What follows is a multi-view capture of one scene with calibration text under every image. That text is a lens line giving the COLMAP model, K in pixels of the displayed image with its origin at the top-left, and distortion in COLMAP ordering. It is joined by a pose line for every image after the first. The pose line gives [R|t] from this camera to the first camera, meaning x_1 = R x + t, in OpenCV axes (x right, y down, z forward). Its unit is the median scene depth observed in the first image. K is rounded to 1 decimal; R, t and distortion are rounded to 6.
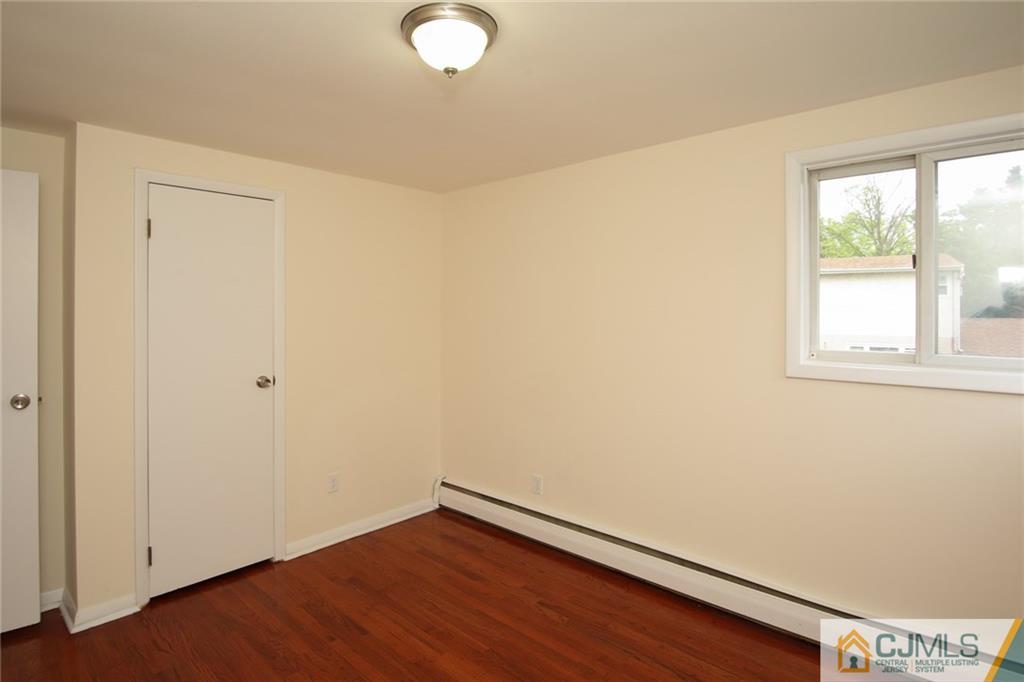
lens RADIAL K [[549.2, 0, 511.2], [0, 549.2, 307.3], [0, 0, 1]] dist [-0.001930, -0.000893]
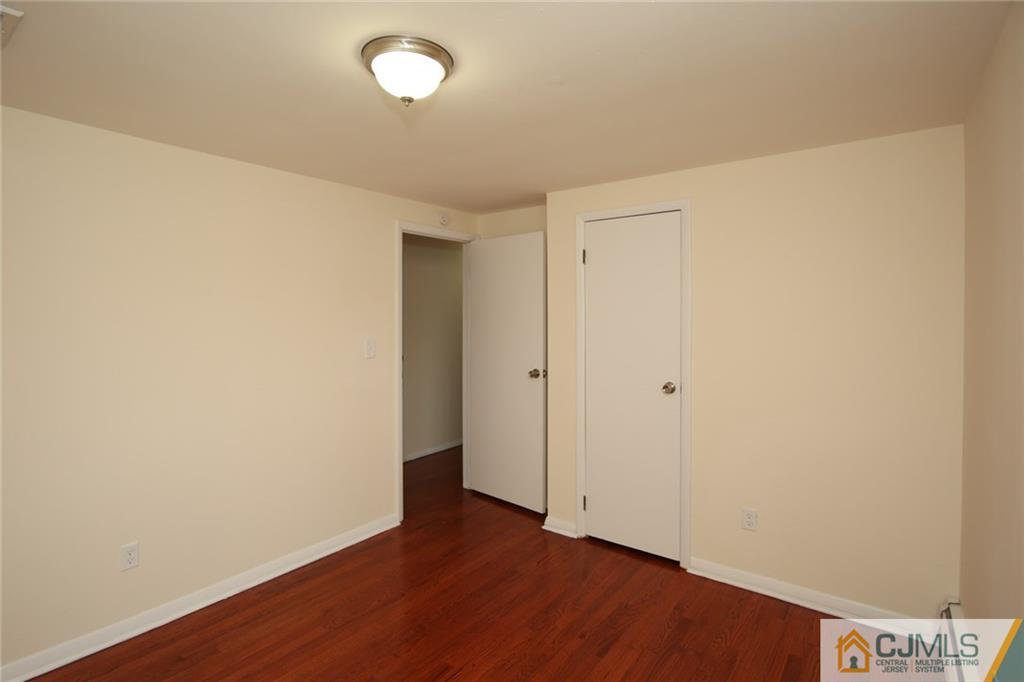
lens RADIAL K [[500.6, 0, 511.7], [0, 500.6, 322.7], [0, 0, 1]] dist [-0.028199, -0.000162]
pose [[0.097081, 0.005184, -0.995263, 0.565401], [-0.004081, 0.999980, 0.004810, 0.011491], [0.995268, 0.003595, 0.097100, 0.755497]]
